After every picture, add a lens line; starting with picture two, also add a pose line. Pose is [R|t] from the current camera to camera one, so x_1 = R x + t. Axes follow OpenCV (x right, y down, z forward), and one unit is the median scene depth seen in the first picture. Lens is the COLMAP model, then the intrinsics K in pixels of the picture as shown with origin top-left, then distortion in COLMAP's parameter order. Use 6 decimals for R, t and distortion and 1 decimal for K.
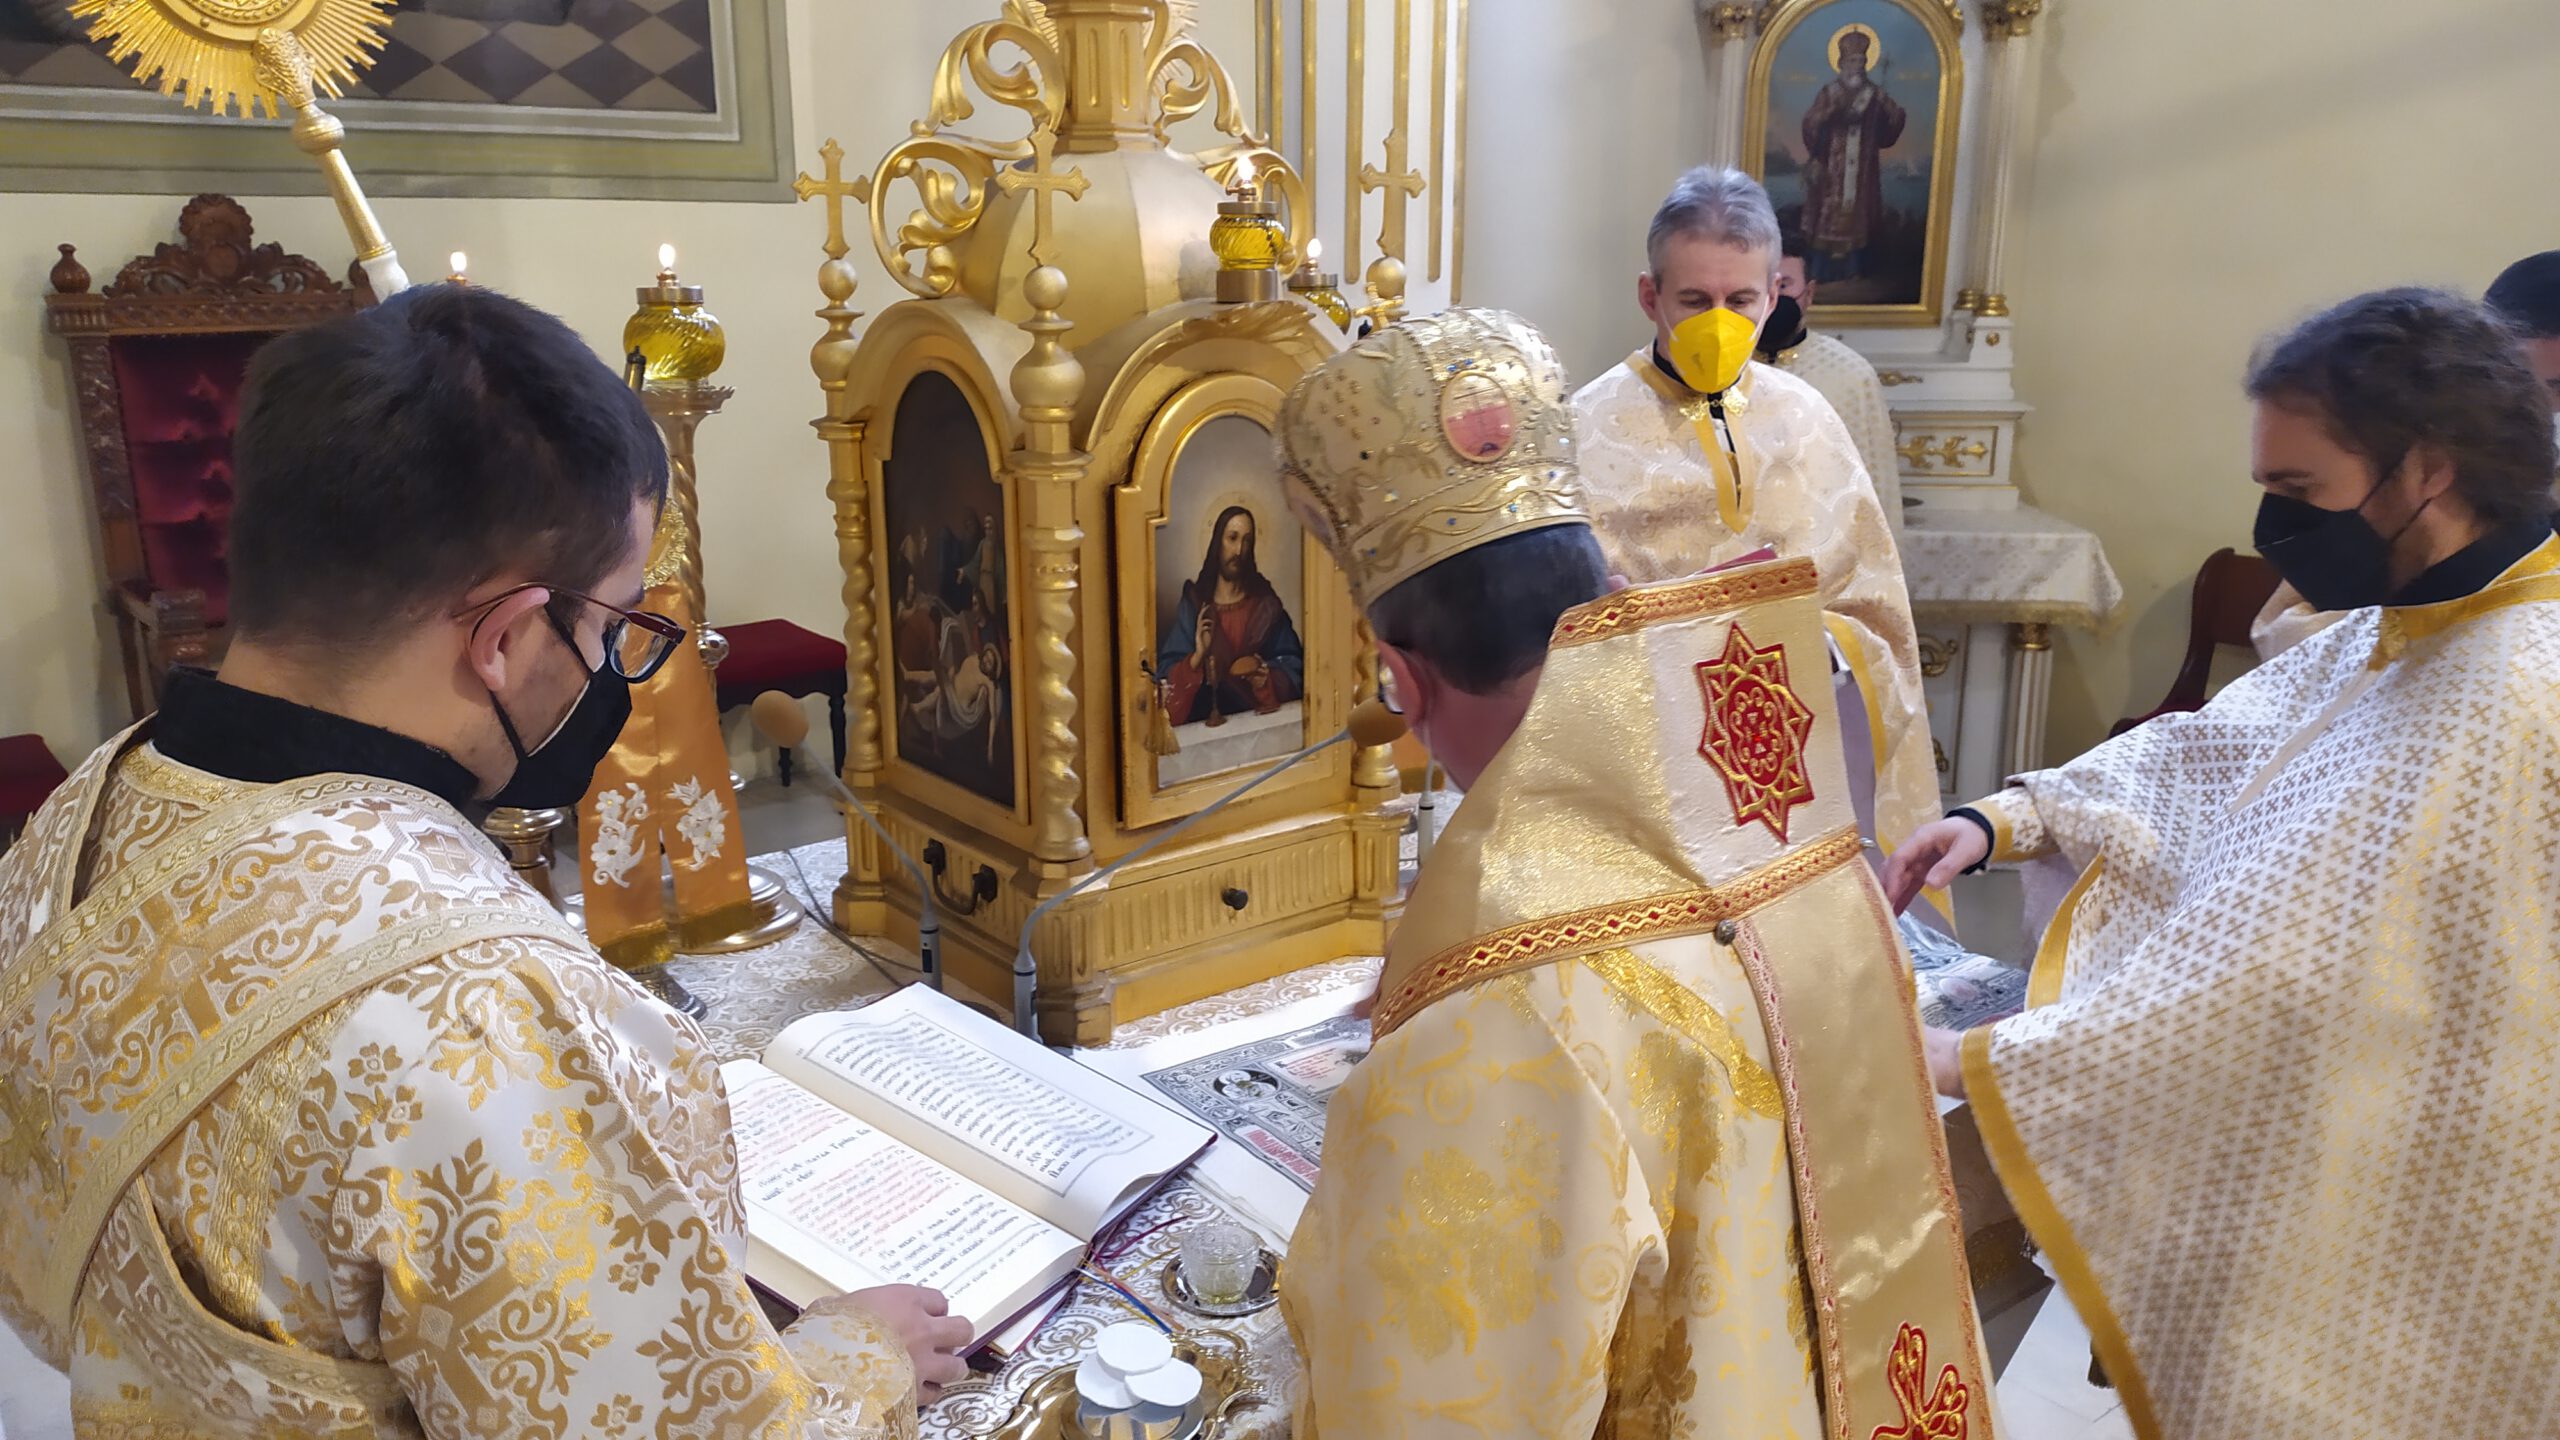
lens RADIAL K [[1846.7, 0, 1278.6], [0, 1846.7, 704.0], [0, 0, 1]] dist [0.062823, 0.008856]
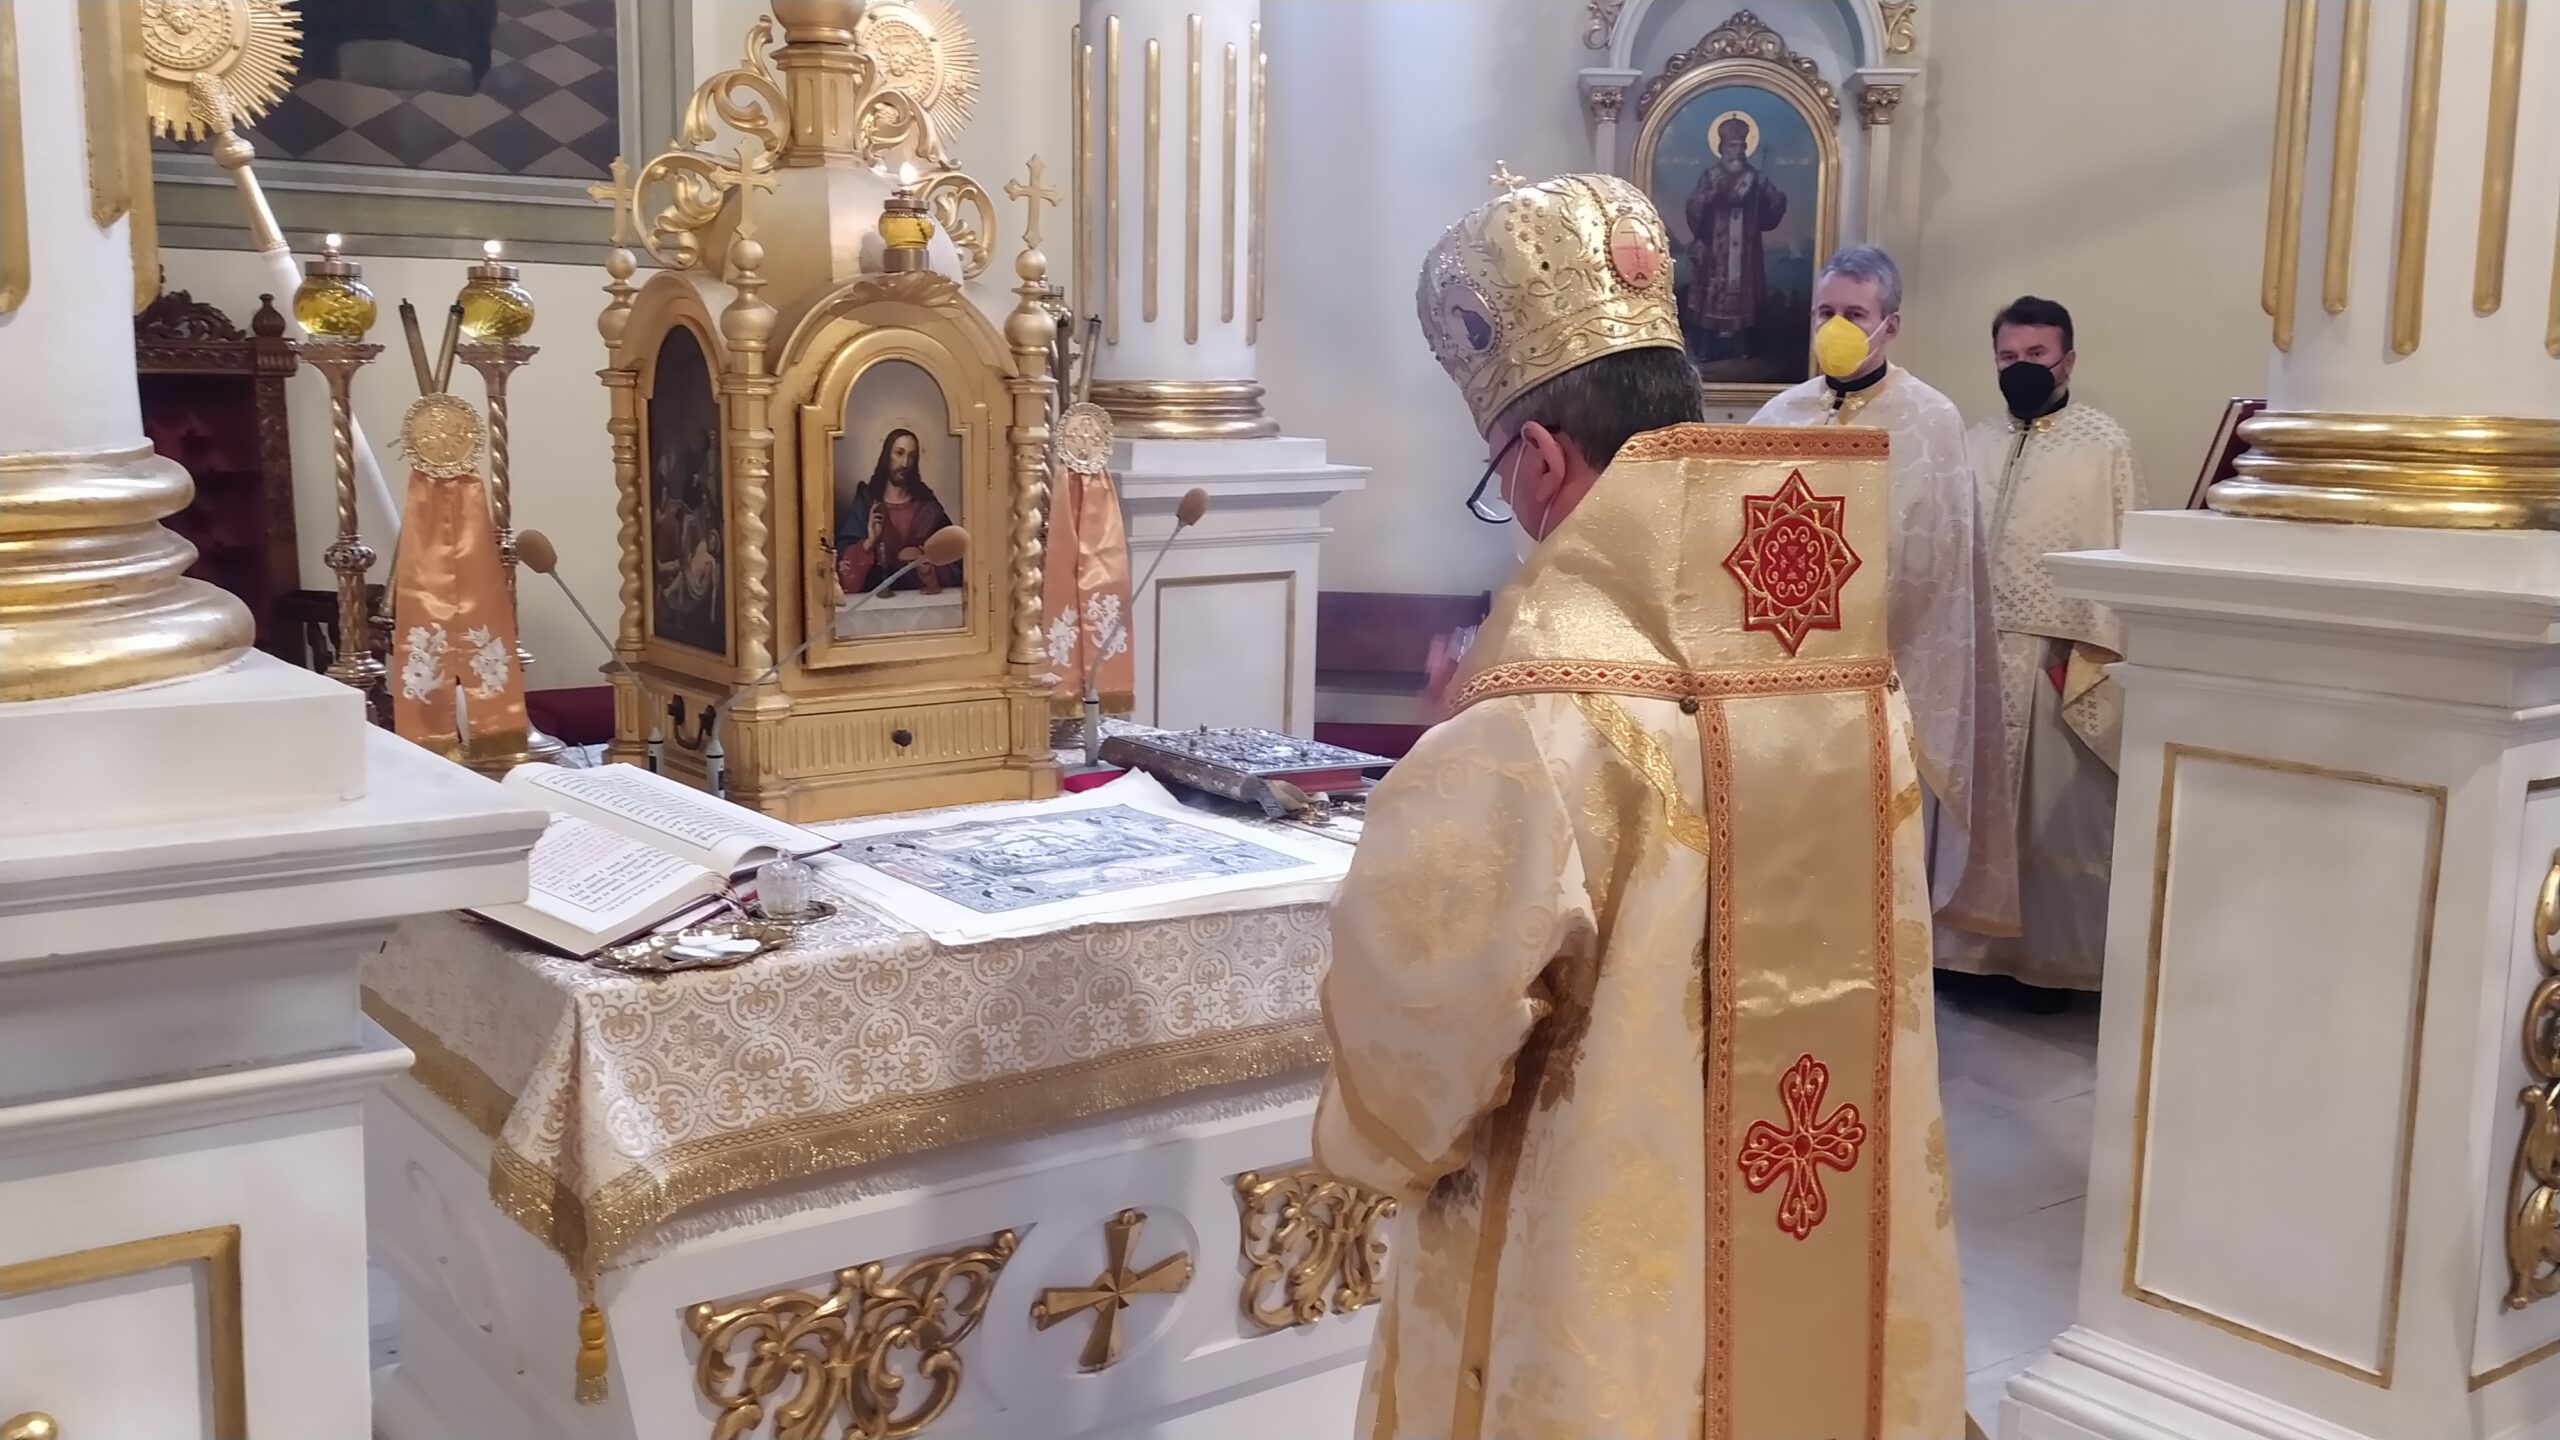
lens RADIAL K [[2280.3, 0, 1280.0], [0, 2280.3, 720.0], [0, 0, 1]] dist [0.021464, 0.171227]
pose [[0.999276, 0.020240, -0.032206, 0.299177], [-0.023193, 0.995289, -0.094135, 0.243942], [0.030149, 0.094814, 0.995038, -0.586228]]
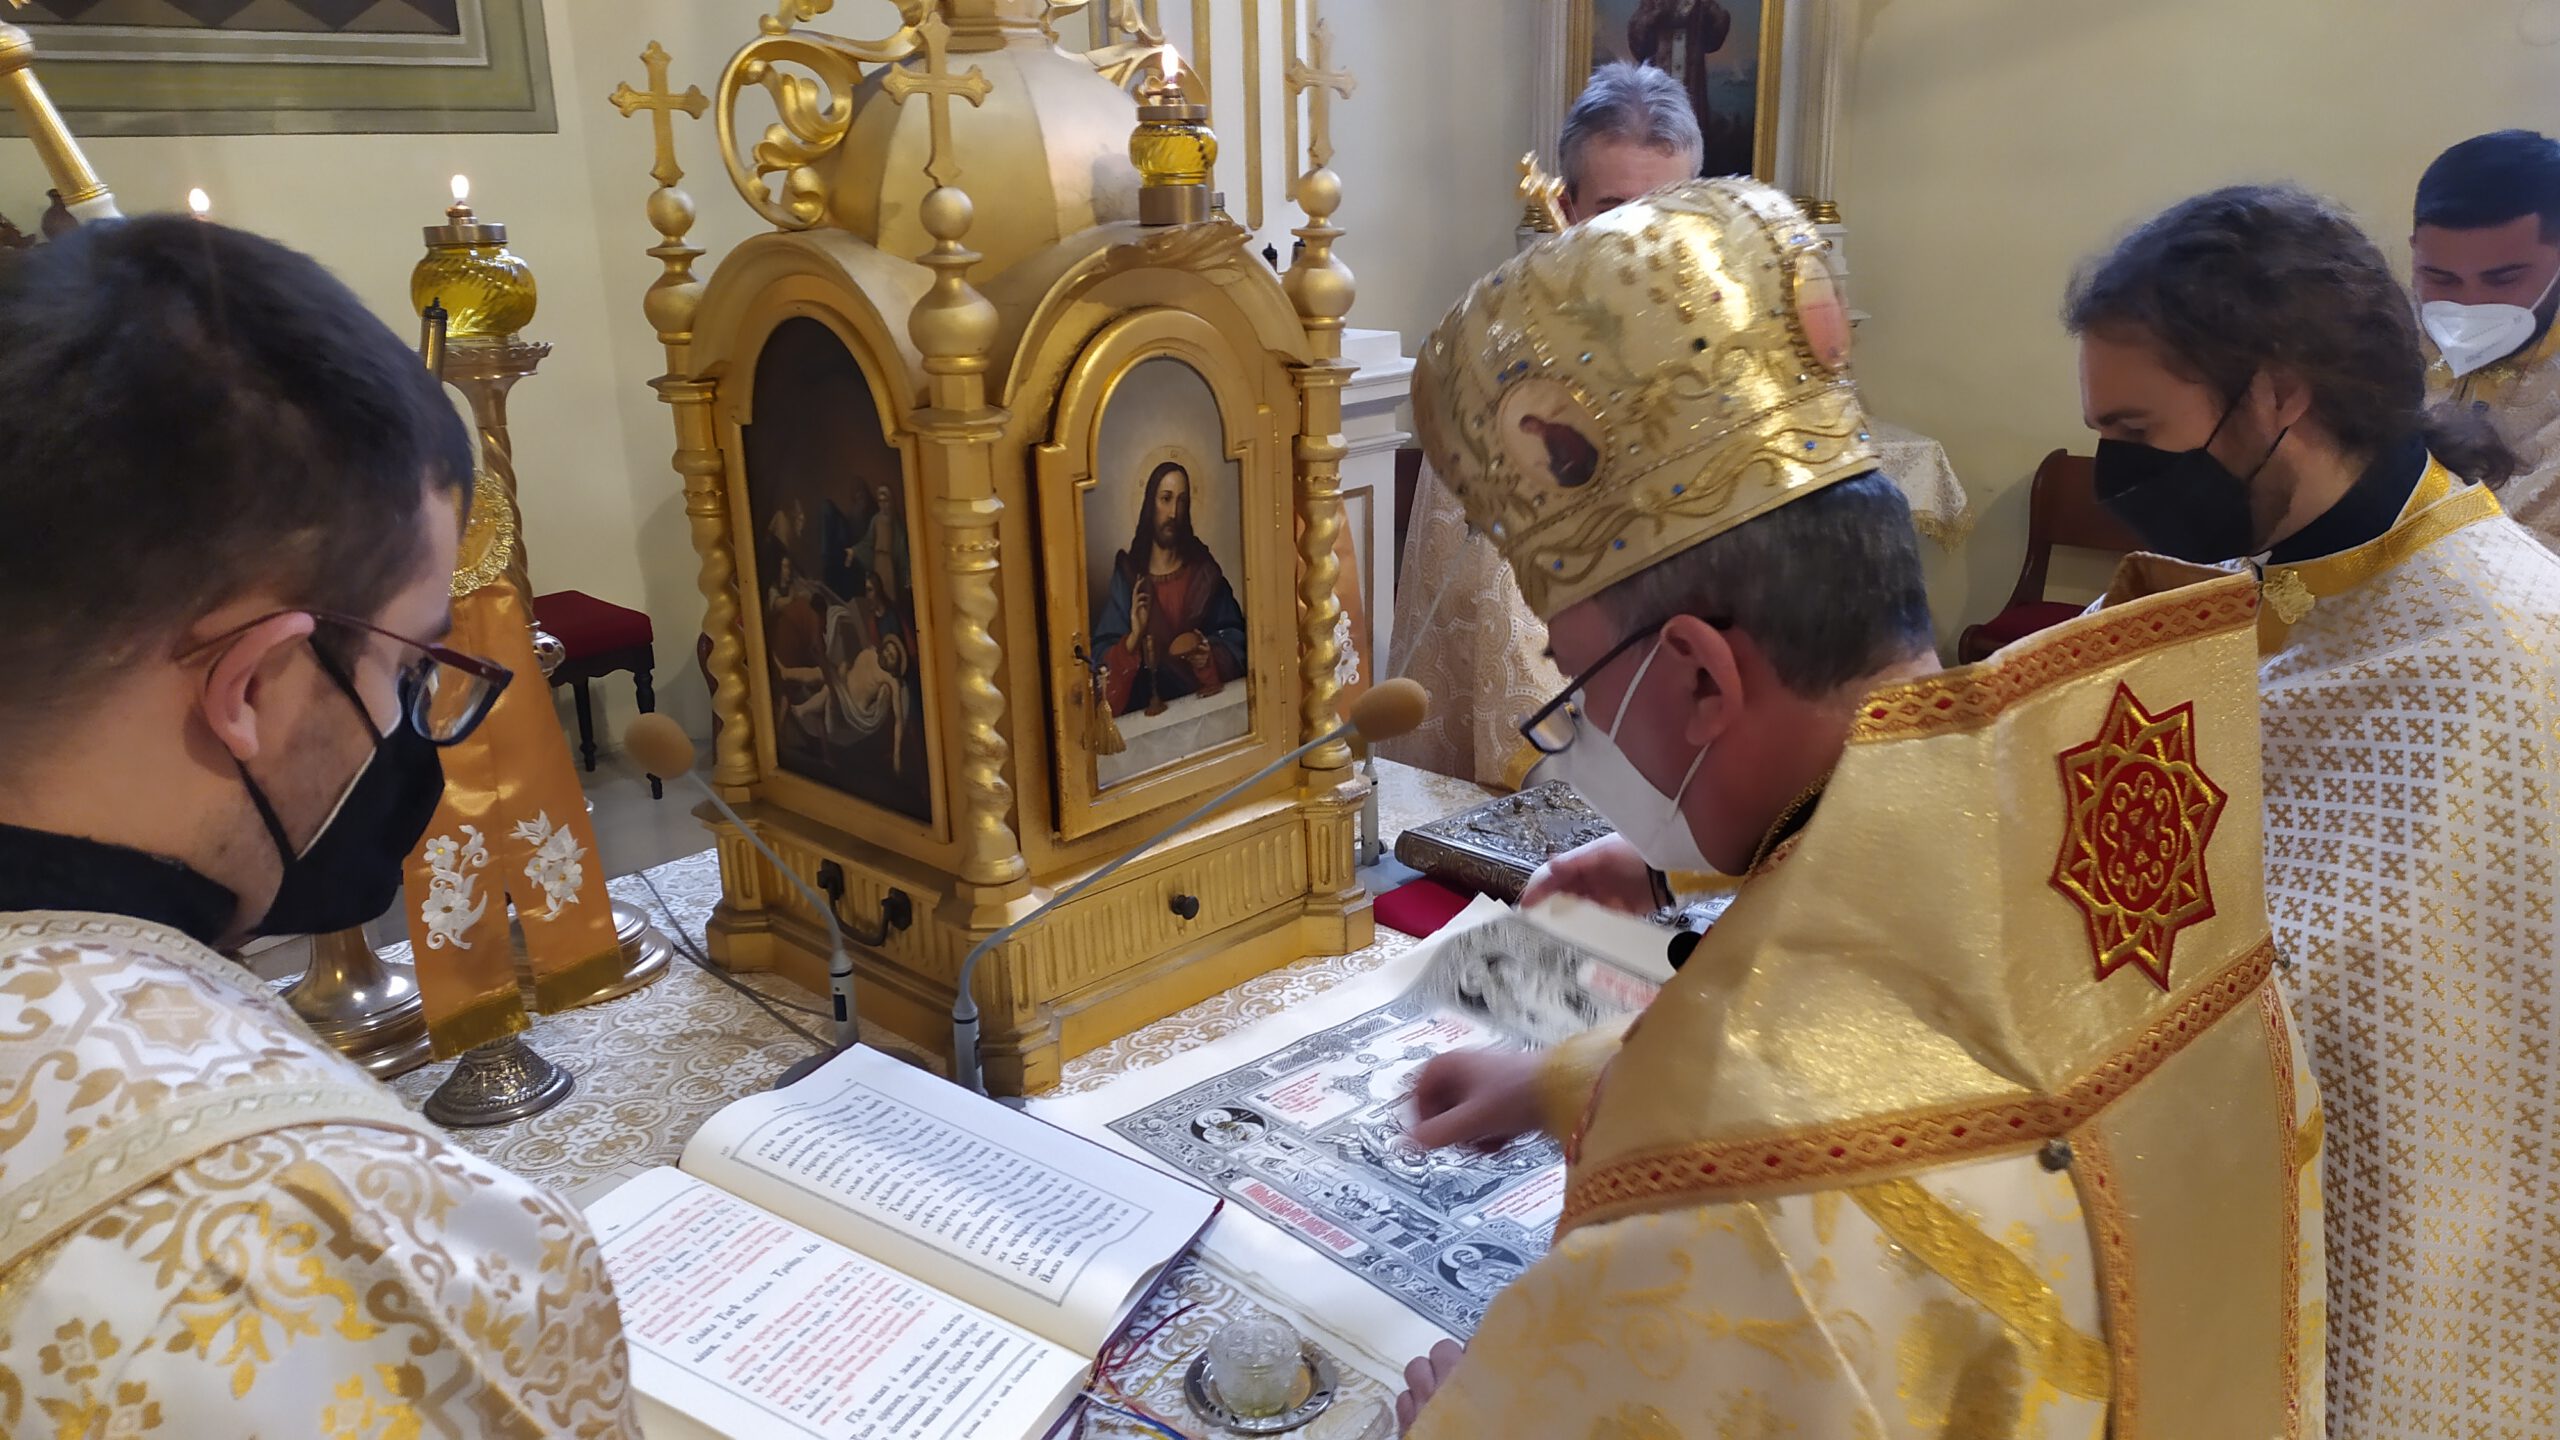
lens RADIAL K [[1846.7, 0, 1278.6], [0, 1846.7, 704.0], [0, 0, 1]] dist [0.062823, 0.008856]
pose [[0.992369, -0.057401, 0.109132, -0.072476], [0.053266, 0.997761, 0.040441, -0.025643], [-0.111209, -0.034320, 0.993204, 0.124848]]
